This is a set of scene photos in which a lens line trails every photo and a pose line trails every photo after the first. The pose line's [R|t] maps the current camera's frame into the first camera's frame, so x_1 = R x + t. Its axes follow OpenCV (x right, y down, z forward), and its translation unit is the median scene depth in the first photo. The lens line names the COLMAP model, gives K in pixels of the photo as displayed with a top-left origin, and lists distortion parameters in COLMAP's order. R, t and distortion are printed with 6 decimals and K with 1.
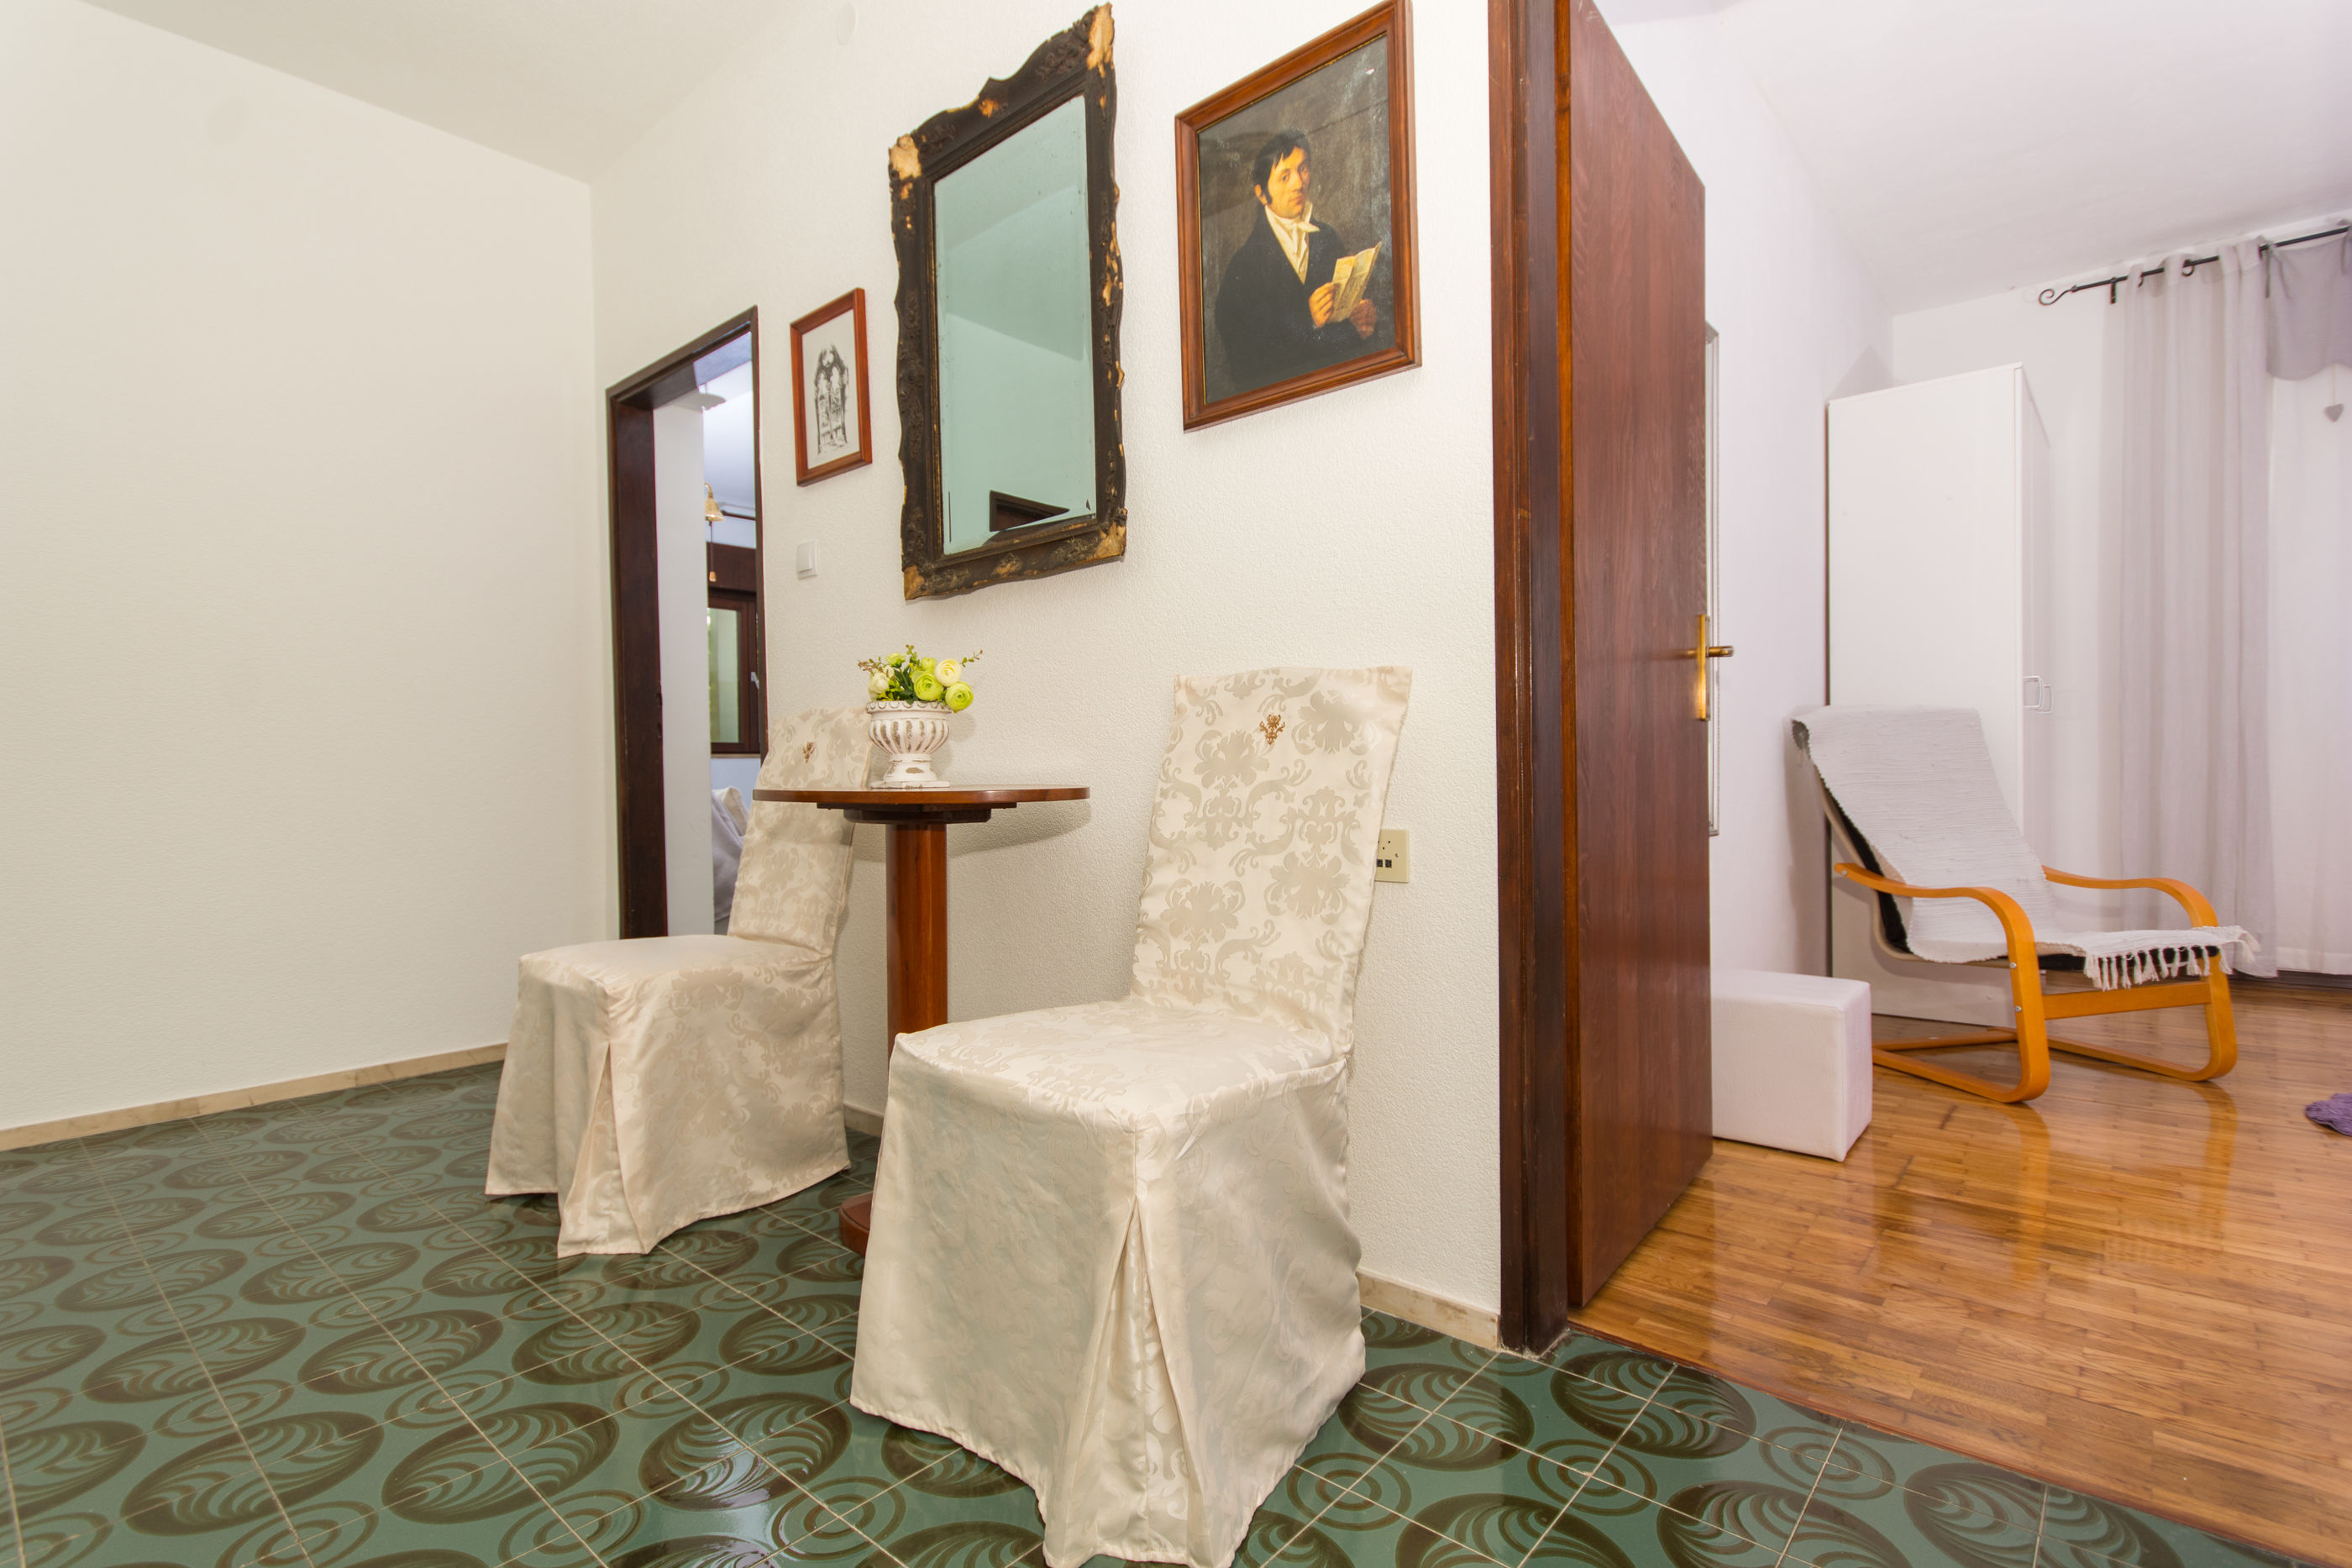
lens RADIAL K [[1121.7, 0, 1179.7], [0, 1121.7, 790.1], [0, 0, 1]] dist [0.003764, -0.002968]
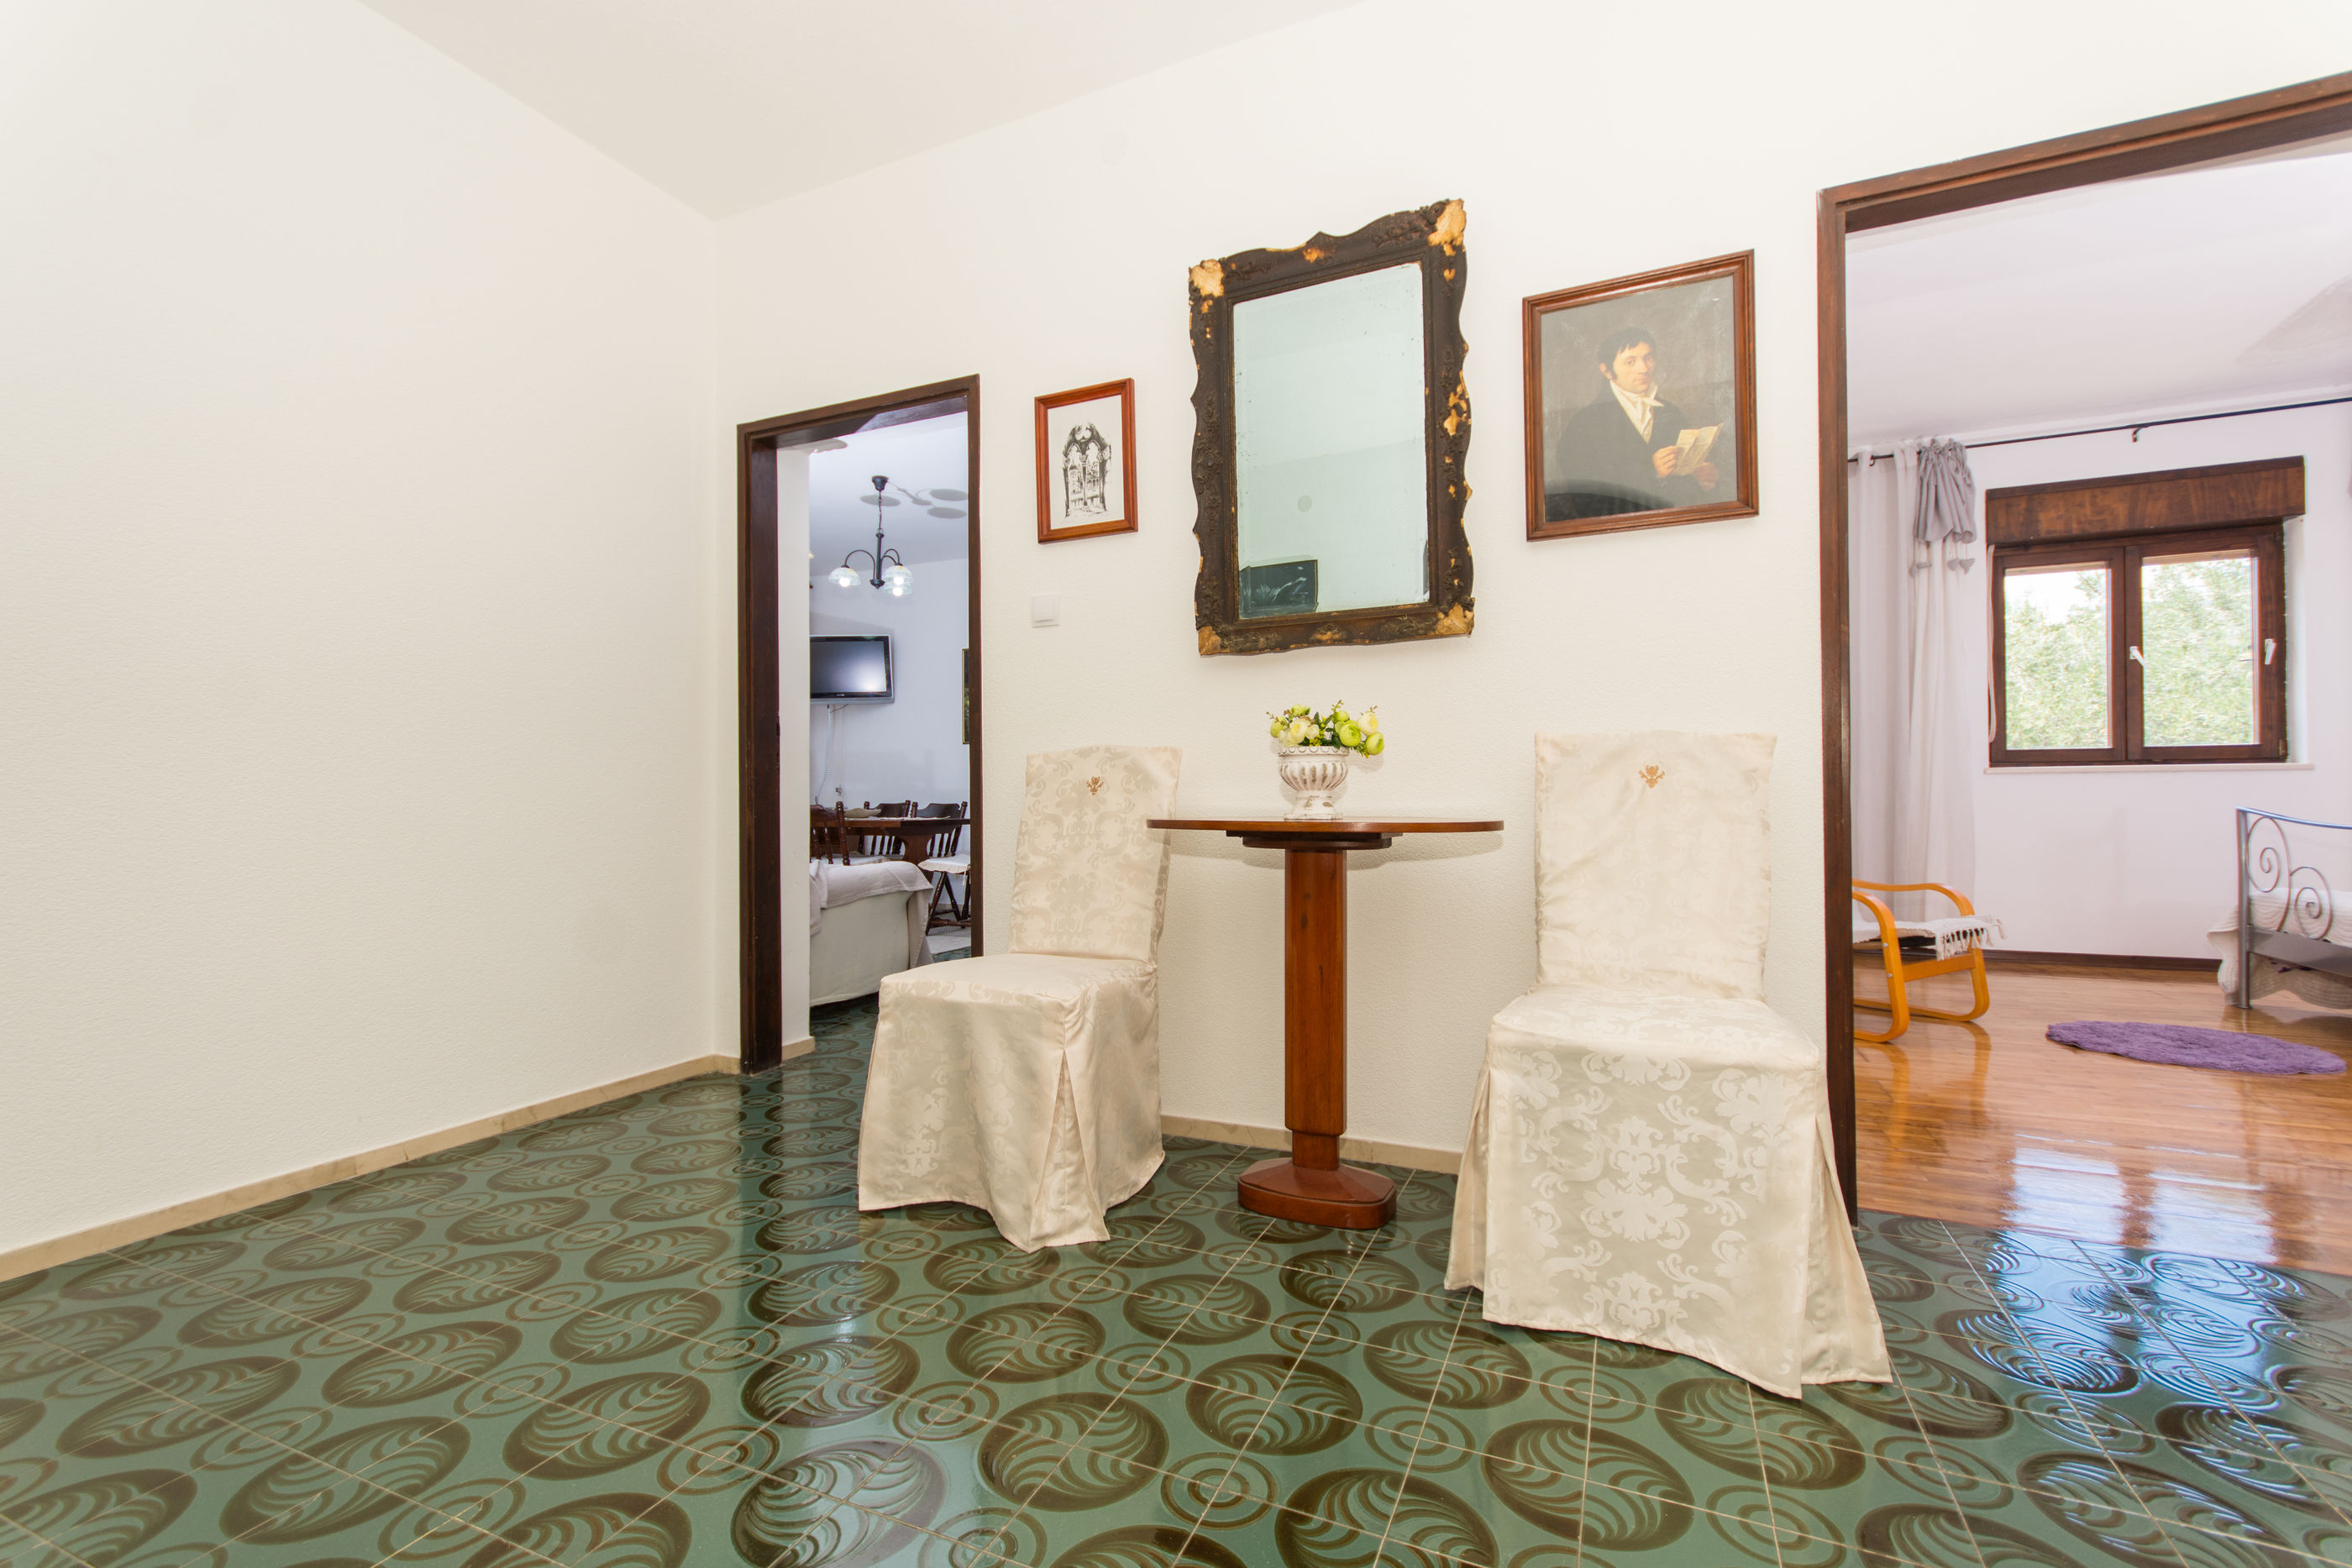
lens RADIAL K [[1028.9, 0, 1176.0], [0, 1028.9, 786.9], [0, 0, 1]] dist [0.009978, -0.003528]
pose [[0.956822, 0.012281, 0.290416, -0.592562], [-0.003663, 0.999537, -0.030199, -0.002042], [-0.290653, 0.027832, 0.956424, -0.000675]]
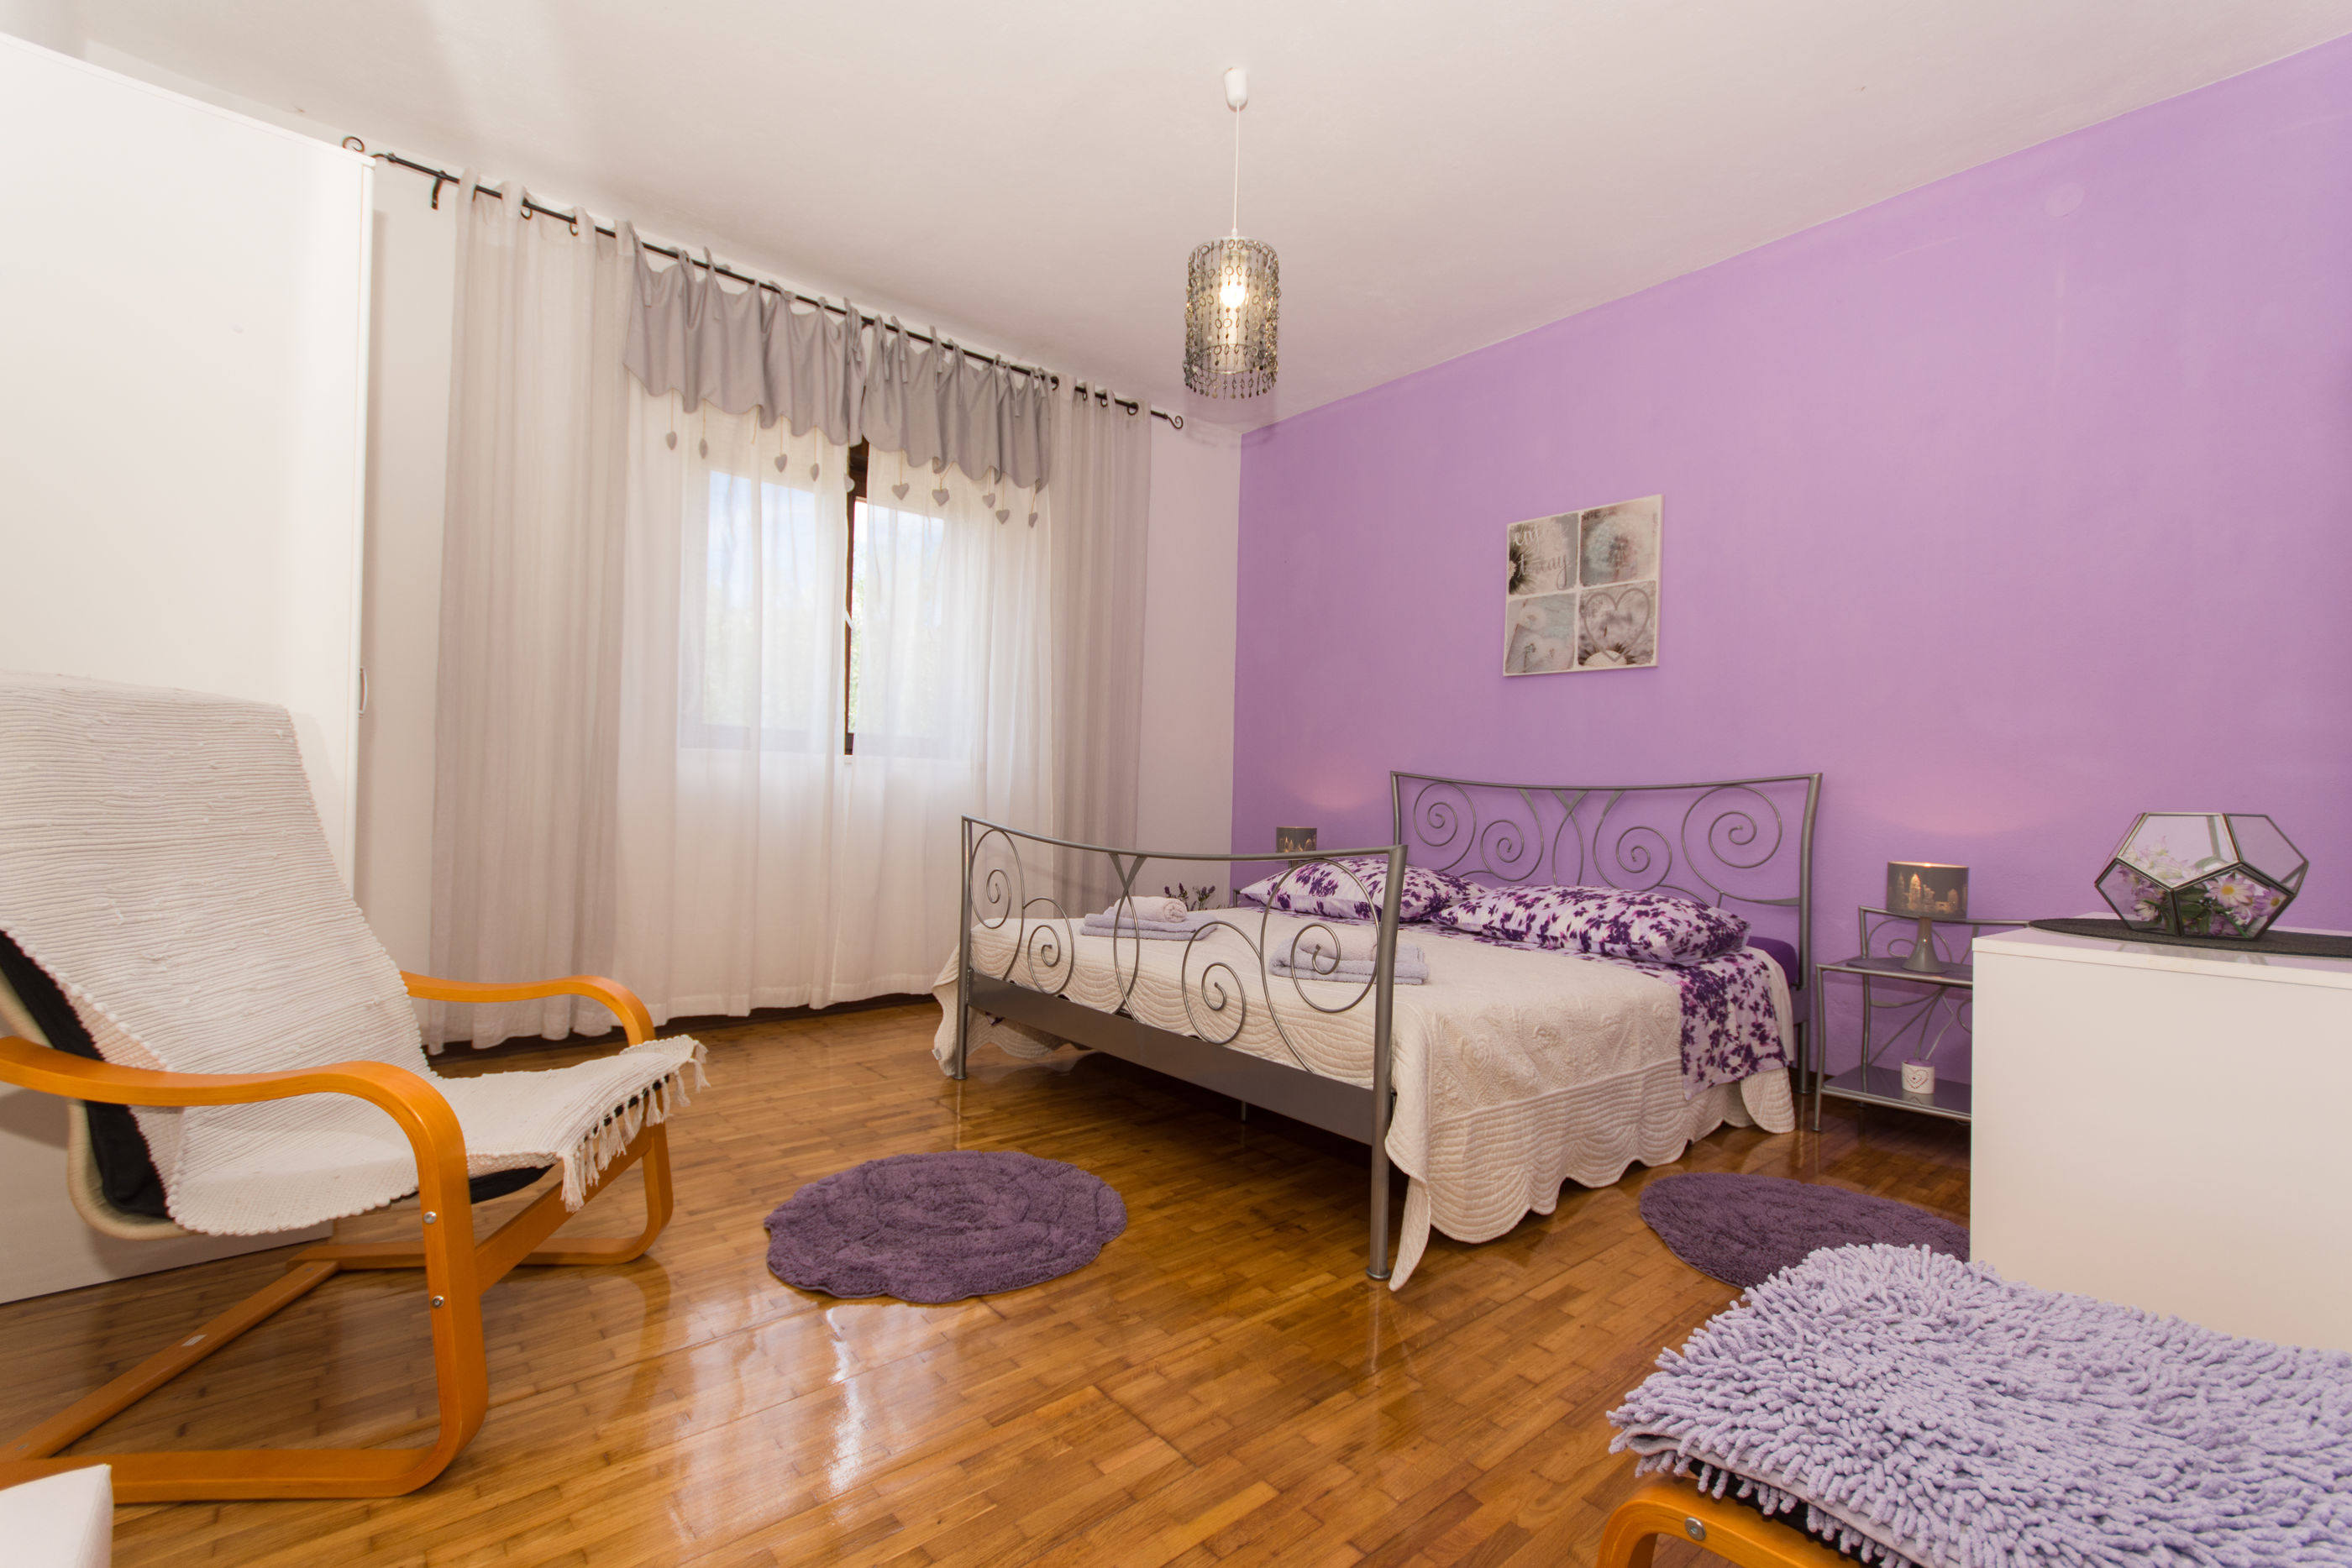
lens RADIAL K [[1028.9, 0, 1175.3], [0, 1028.9, 787.9], [0, 0, 1]] dist [0.009978, -0.003528]
pose [[0.146909, 0.020953, 0.988928, 0.380799], [-0.013250, 0.999728, -0.019213, -0.044788], [-0.989061, -0.010280, 0.147146, 0.710579]]
